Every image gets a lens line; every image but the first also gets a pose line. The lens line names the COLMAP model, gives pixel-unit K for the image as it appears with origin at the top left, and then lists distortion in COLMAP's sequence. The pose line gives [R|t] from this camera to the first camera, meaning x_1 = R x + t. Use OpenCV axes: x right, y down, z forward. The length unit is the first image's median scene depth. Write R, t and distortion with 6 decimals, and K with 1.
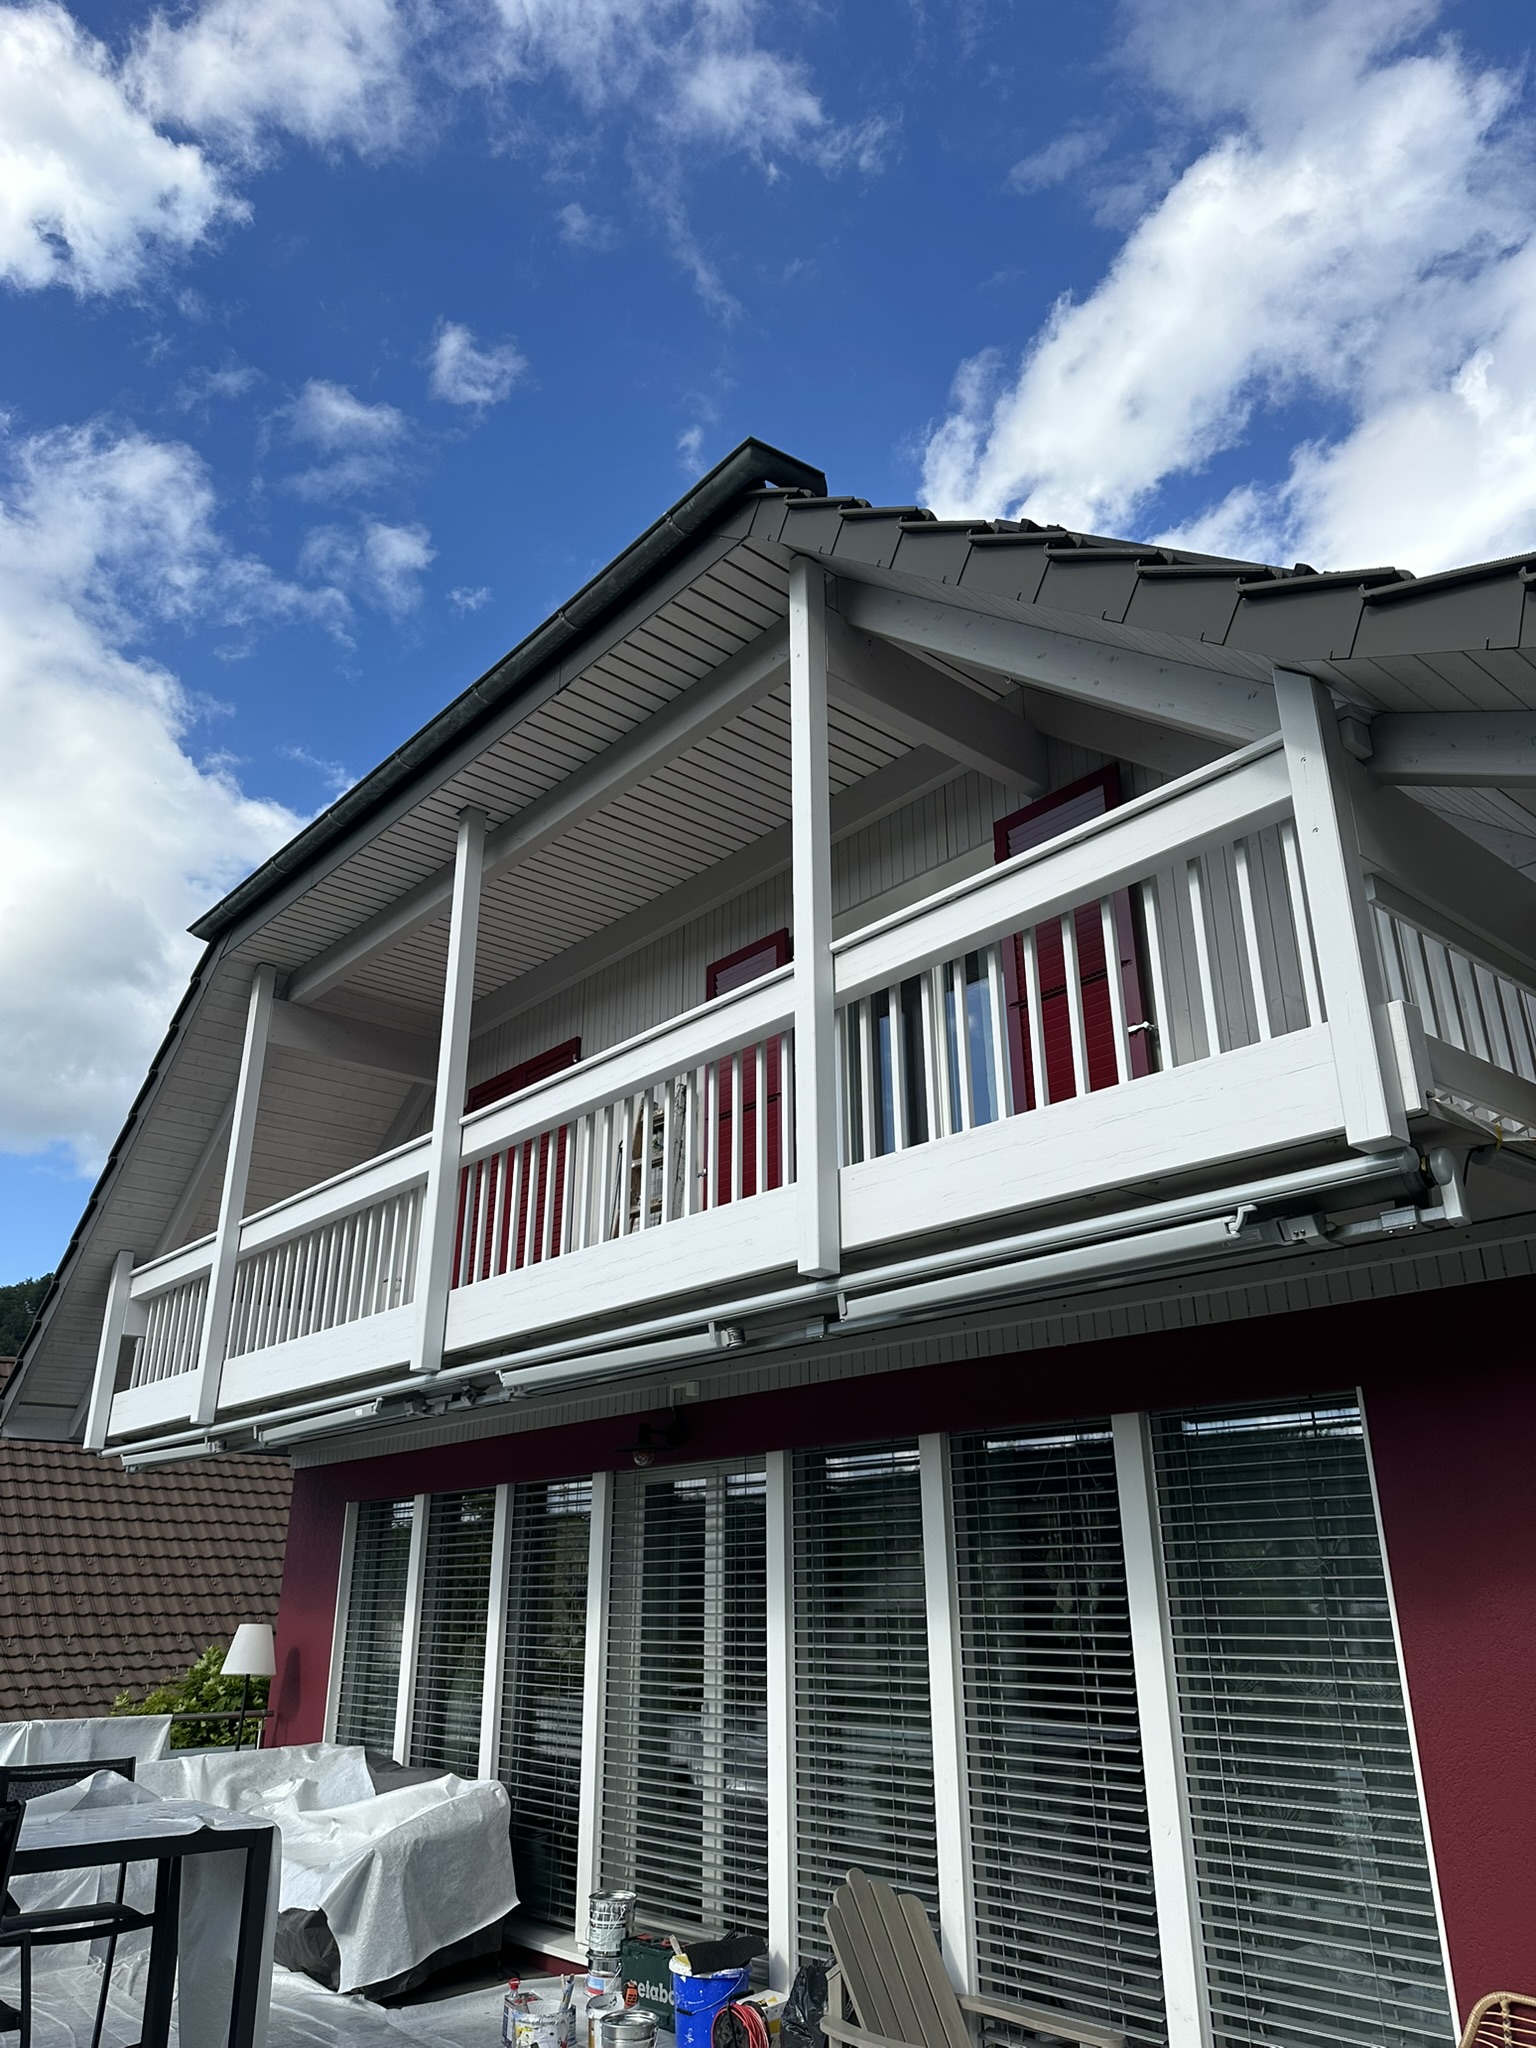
lens RADIAL K [[1425.4, 0, 768.0], [0, 1425.4, 1024.0], [0, 0, 1]] dist [0.000333, 0.000128]
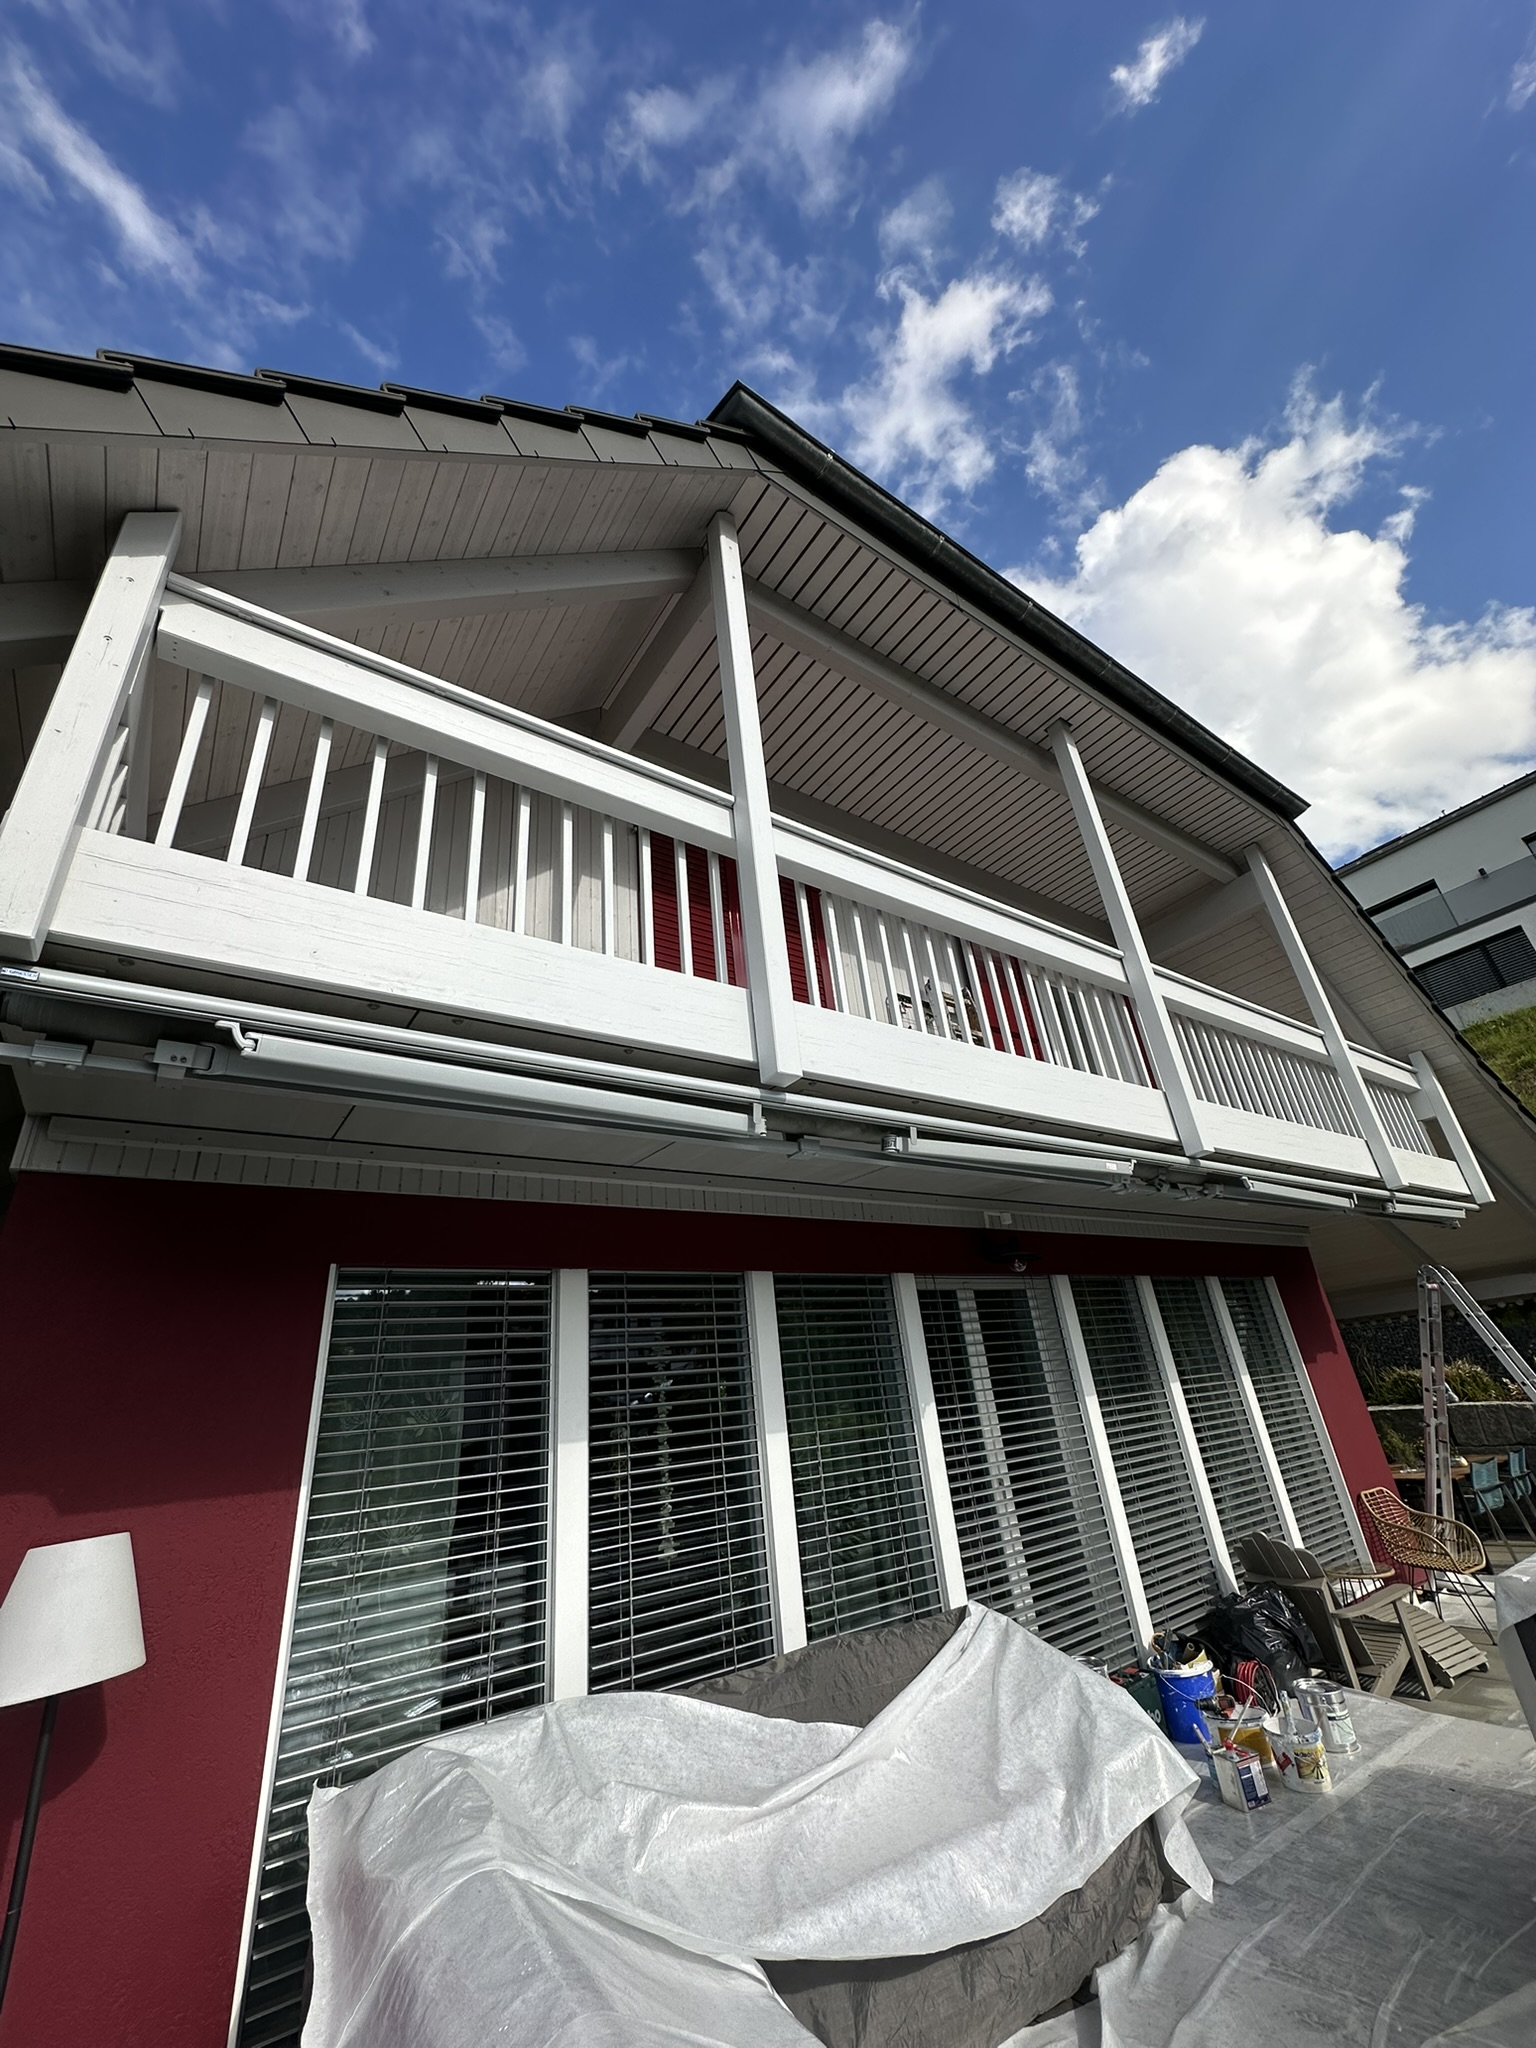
lens RADIAL K [[824.2, 0, 768.0], [0, 824.2, 1024.0], [0, 0, 1]] dist [-0.000009, 0.000000]
pose [[0.092232, 0.411562, 0.906703, -0.842292], [-0.290240, 0.882155, -0.370896, 0.458090], [-0.952499, -0.228953, 0.200815, 1.128173]]
